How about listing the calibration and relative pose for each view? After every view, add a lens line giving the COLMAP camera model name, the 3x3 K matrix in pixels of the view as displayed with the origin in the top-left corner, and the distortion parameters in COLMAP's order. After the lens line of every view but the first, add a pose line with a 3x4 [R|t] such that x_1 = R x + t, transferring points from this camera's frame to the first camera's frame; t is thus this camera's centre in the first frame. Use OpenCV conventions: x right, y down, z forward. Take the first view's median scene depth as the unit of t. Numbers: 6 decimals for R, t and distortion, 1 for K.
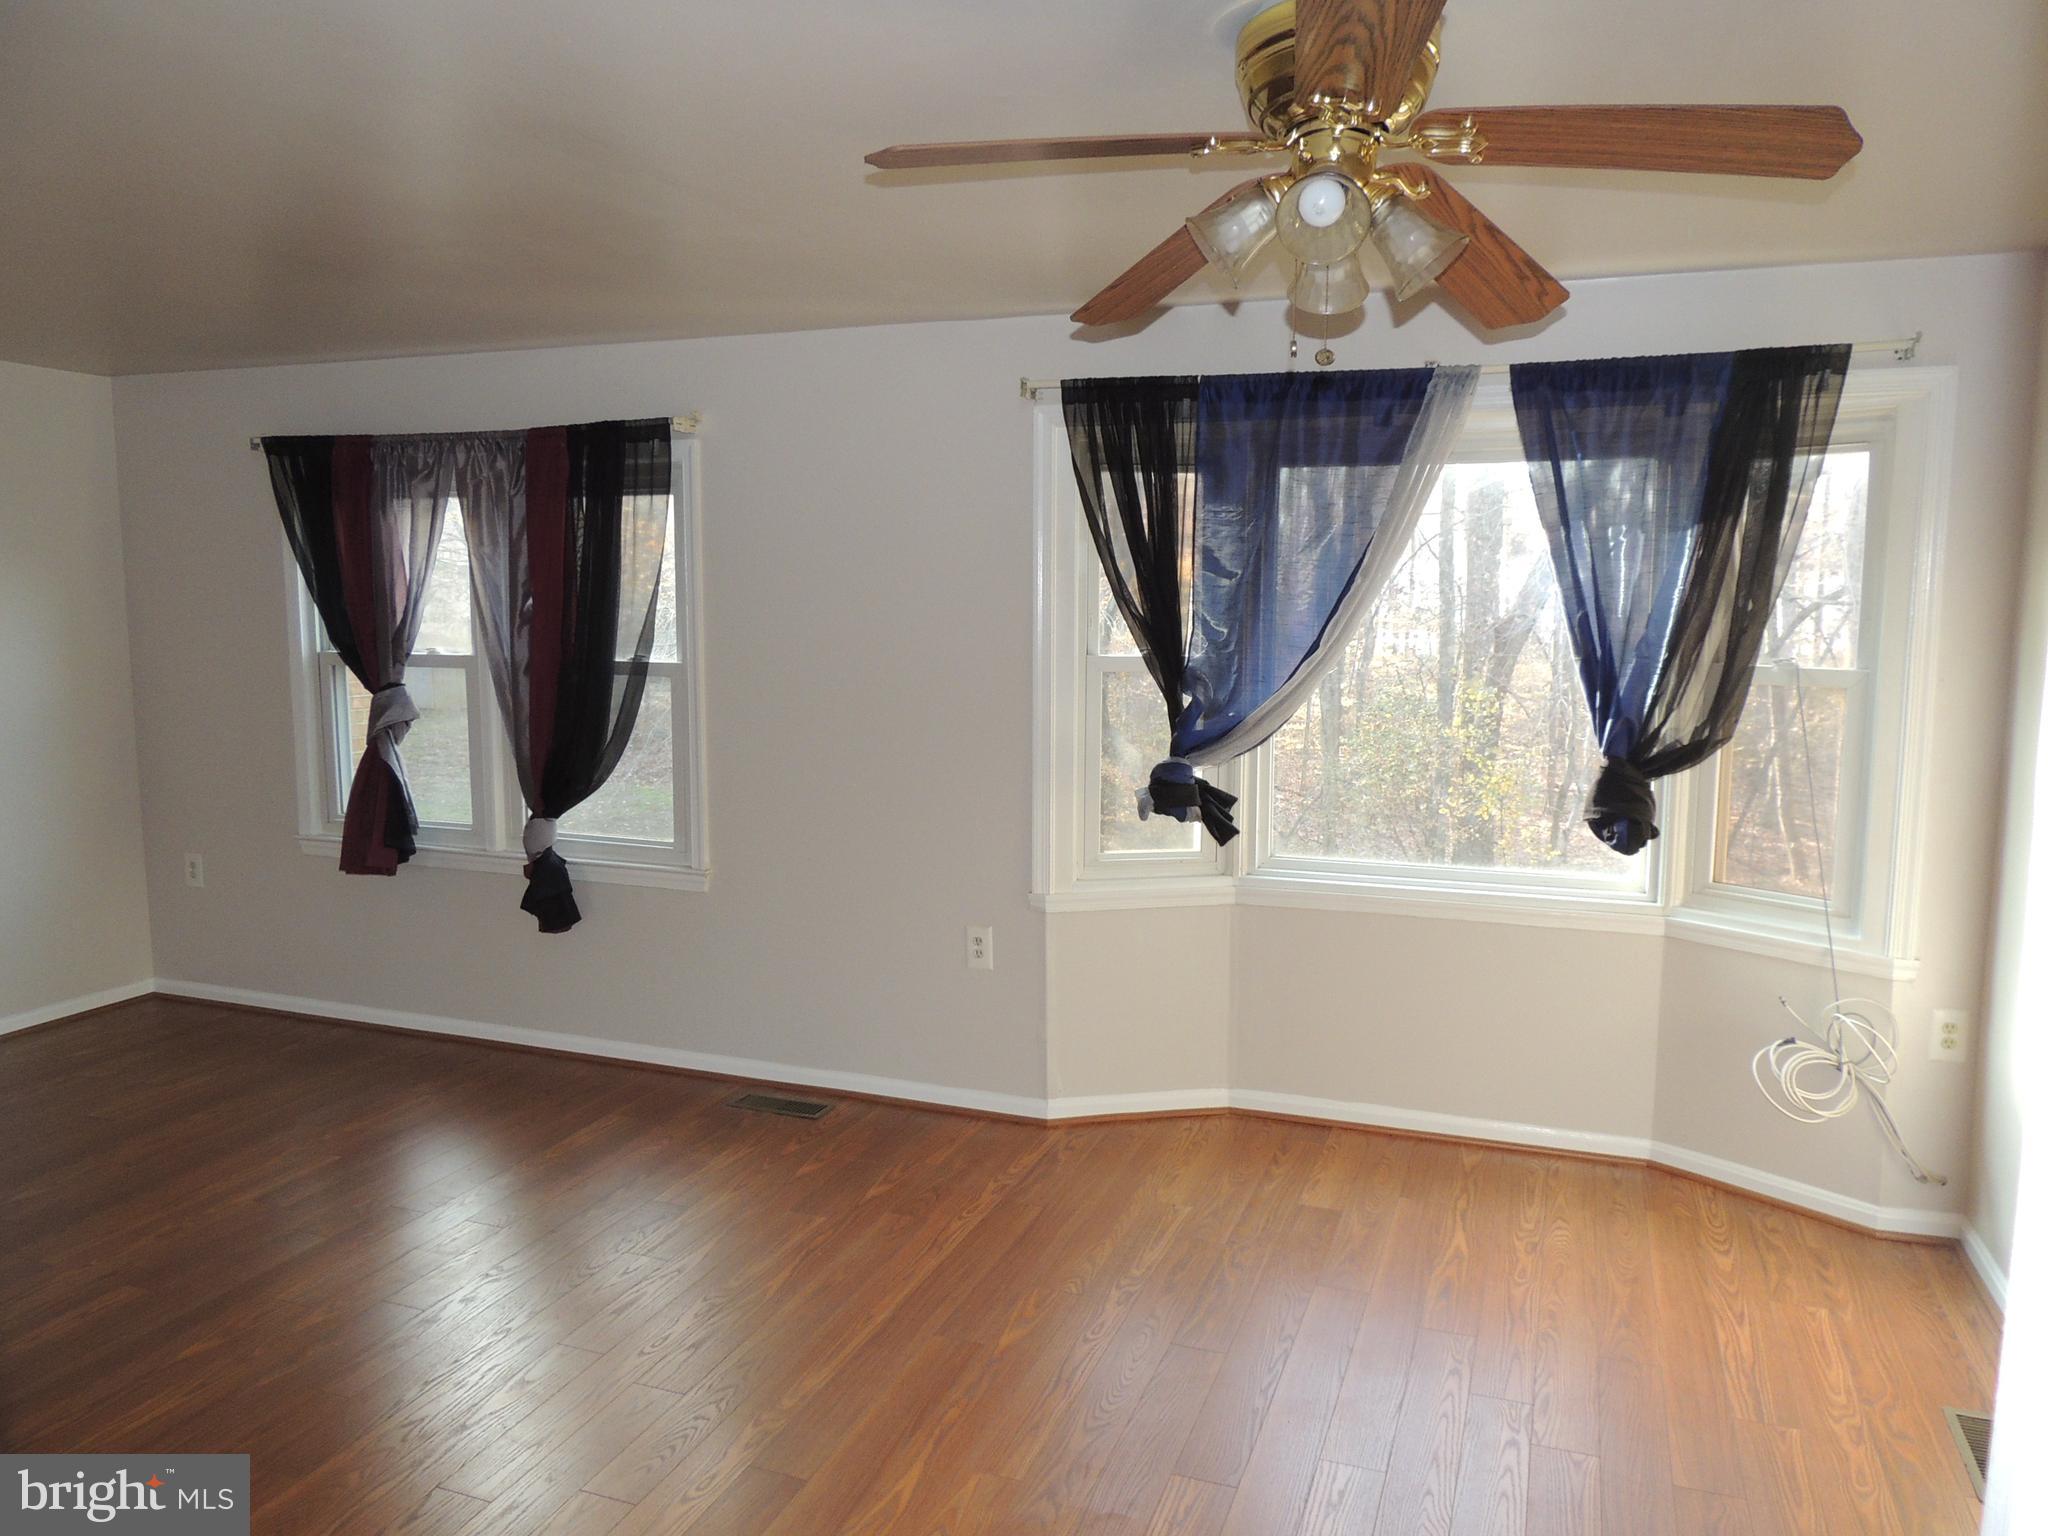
lens RADIAL K [[1465.9, 0, 1020.4], [0, 1465.9, 768.3], [0, 0, 1]] dist [-0.002210, -0.015165]
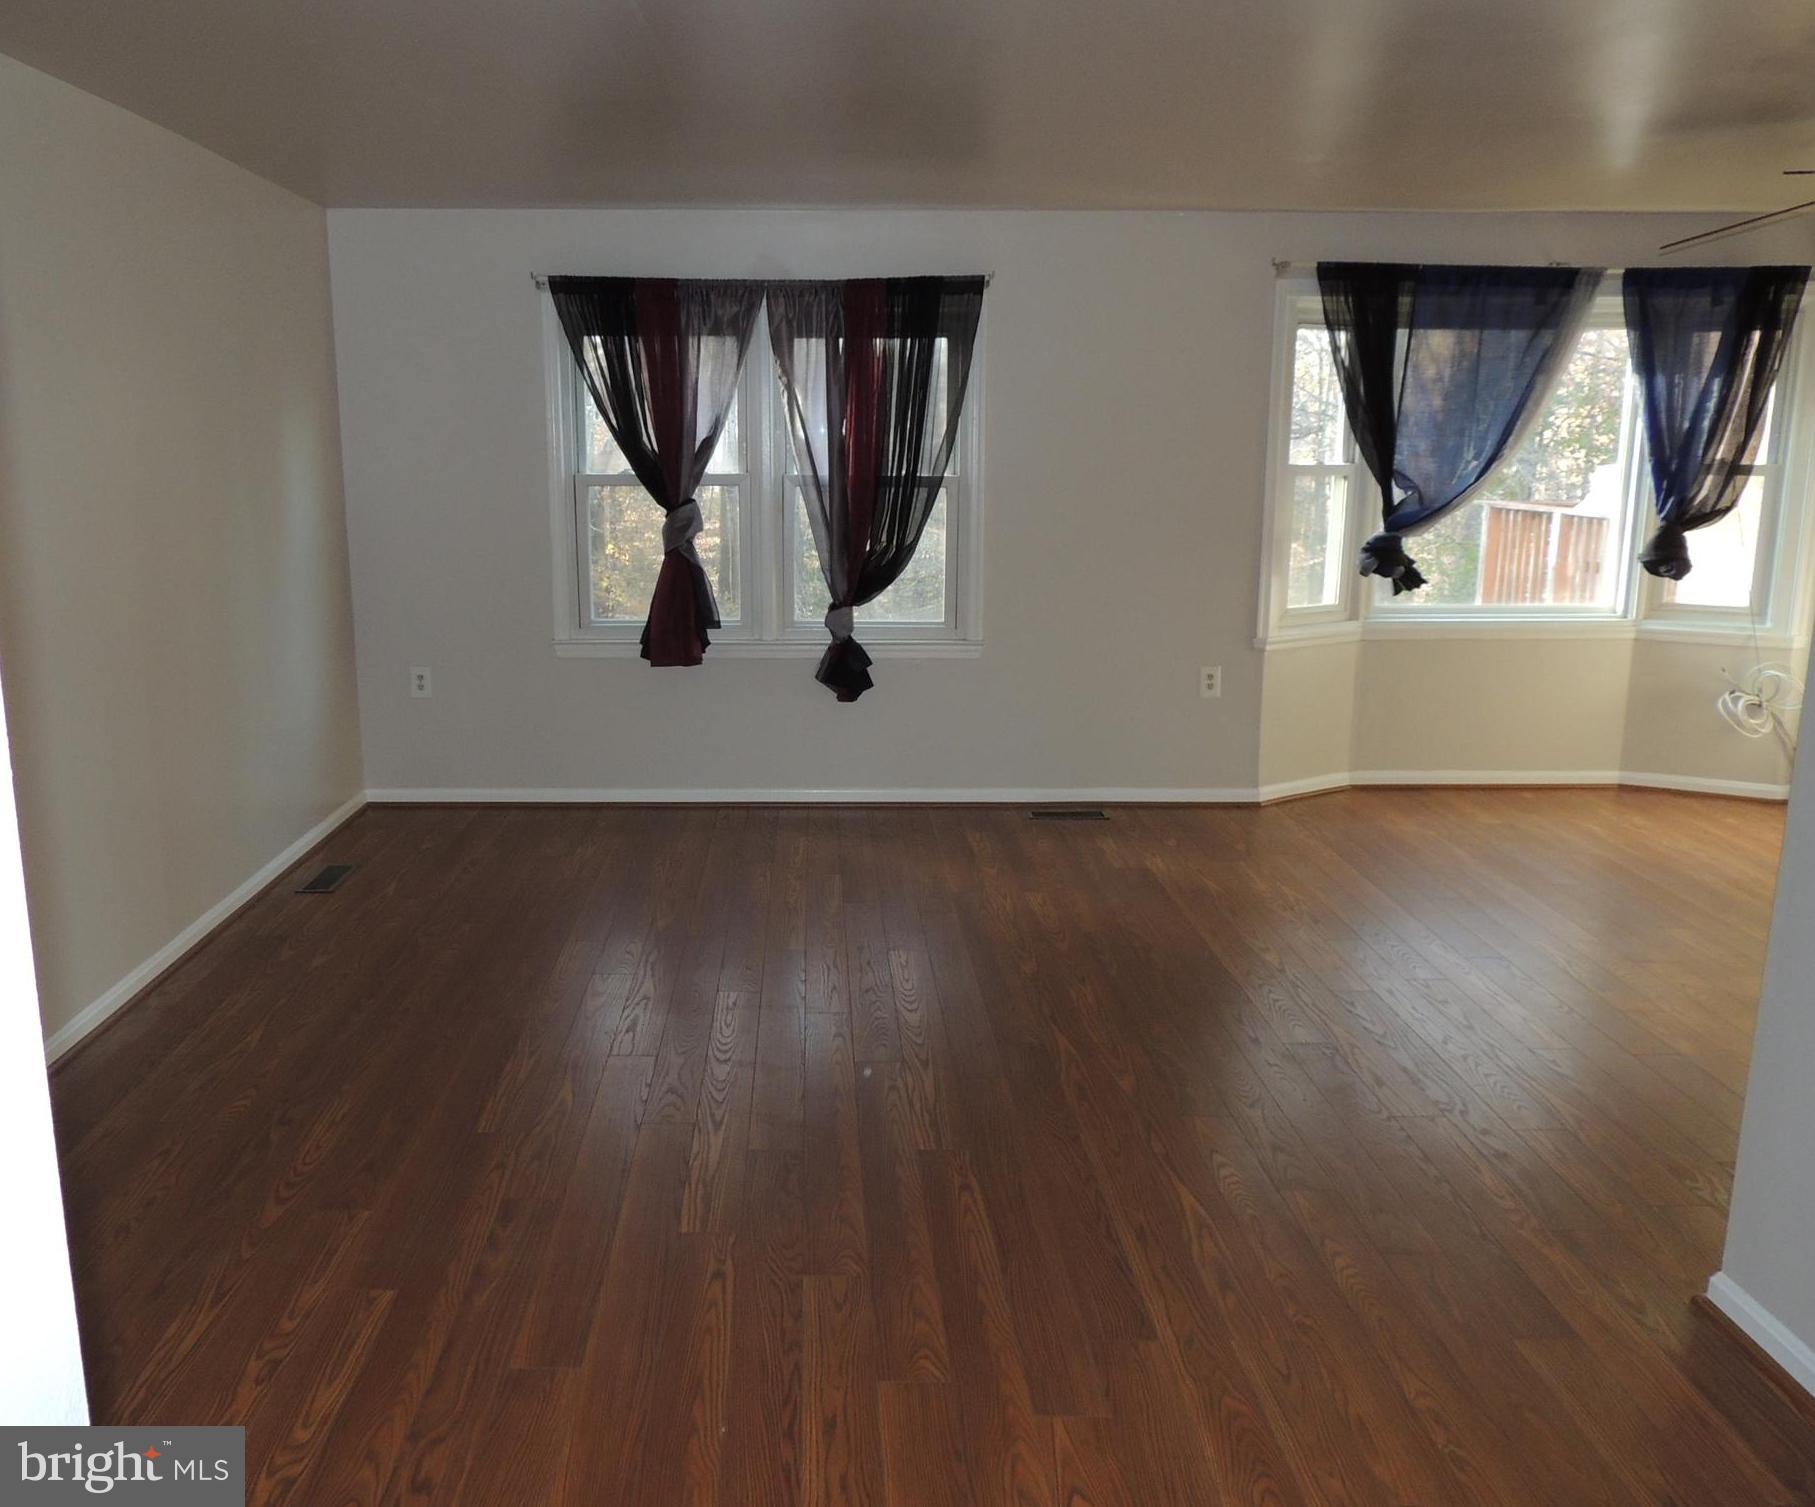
lens RADIAL K [[1507.3, 0, 865.9], [0, 1507.3, 740.5], [0, 0, 1]] dist [-0.005202, -0.017419]
pose [[0.933750, -0.078901, 0.349120, -0.856817], [0.047371, 0.994062, 0.097961, 0.025246], [-0.354776, -0.074933, 0.931944, -0.203434]]
